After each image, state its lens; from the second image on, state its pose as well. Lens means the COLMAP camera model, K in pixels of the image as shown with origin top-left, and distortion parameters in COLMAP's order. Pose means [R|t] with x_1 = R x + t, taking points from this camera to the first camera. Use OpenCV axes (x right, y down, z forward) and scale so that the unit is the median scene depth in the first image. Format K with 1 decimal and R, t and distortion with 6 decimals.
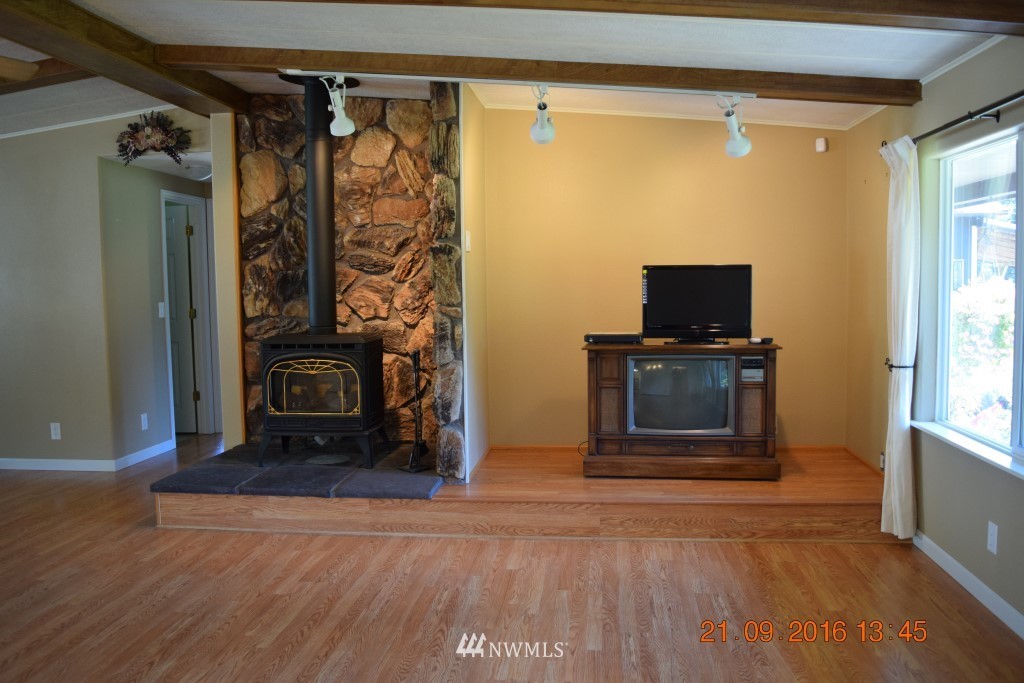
lens RADIAL K [[813.4, 0, 512.0], [0, 813.4, 341.5], [0, 0, 1]] dist [-0.090682, 0.012089]
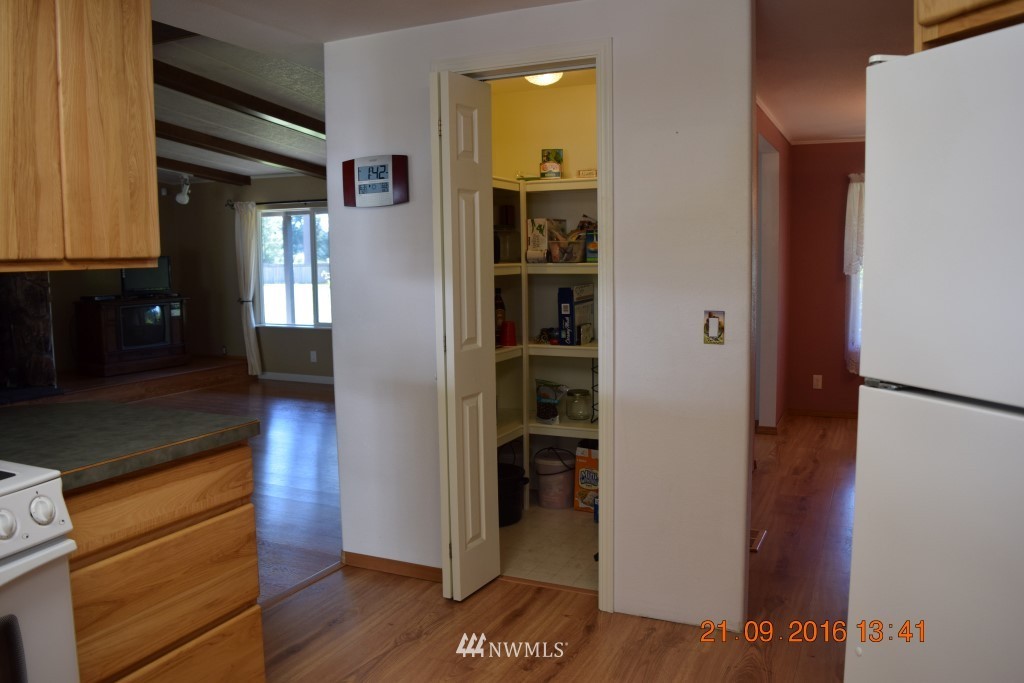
lens RADIAL K [[813.4, 0, 512.0], [0, 813.4, 341.5], [0, 0, 1]] dist [-0.090682, 0.012089]
pose [[0.325995, -0.085460, 0.941501, -1.276376], [0.079434, 0.994860, 0.062799, 0.054123], [-0.942028, 0.054315, 0.331108, -0.413819]]
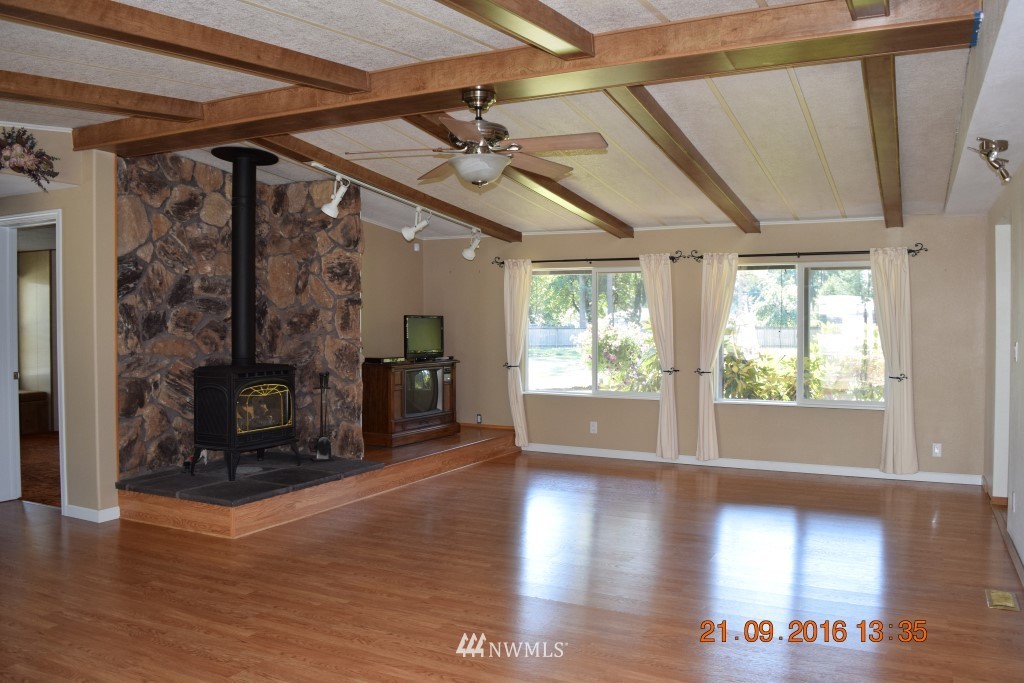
lens RADIAL K [[813.4, 0, 512.0], [0, 813.4, 341.5], [0, 0, 1]] dist [-0.090682, 0.012089]
pose [[0.341589, -0.005404, 0.939834, -1.357897], [0.064121, 0.997787, -0.017568, 0.003059], [-0.937660, 0.066265, 0.341179, 0.237373]]
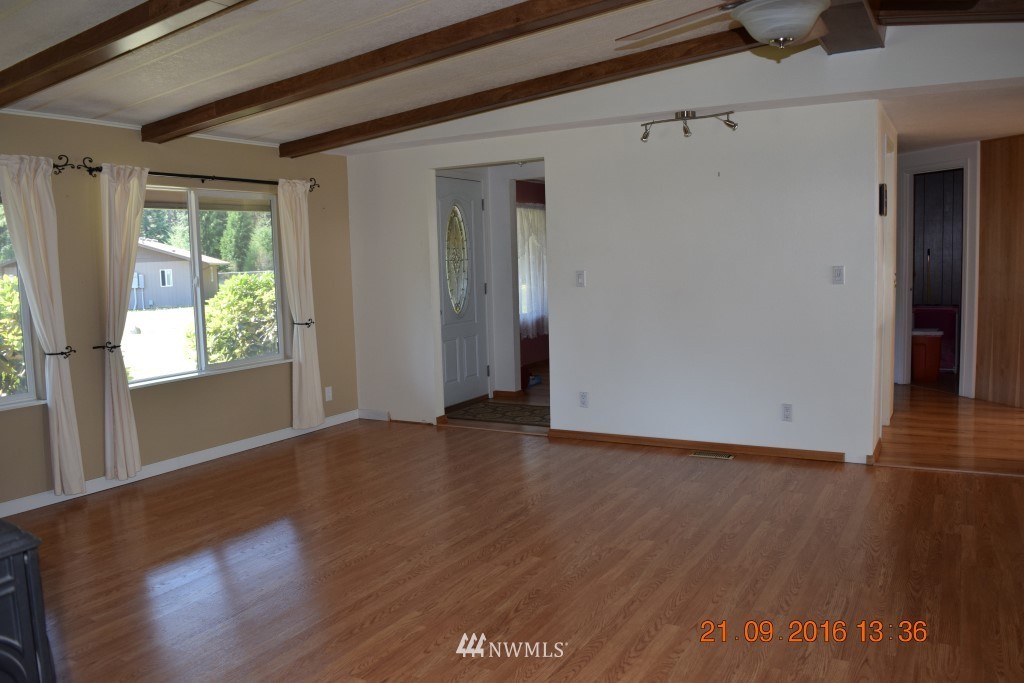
lens RADIAL K [[813.4, 0, 512.0], [0, 813.4, 341.5], [0, 0, 1]] dist [-0.090682, 0.012089]
pose [[-0.919952, -0.000081, 0.392031, -0.561195], [0.070879, 0.983486, 0.166529, -0.087315], [-0.385570, 0.180986, -0.904754, 1.226800]]
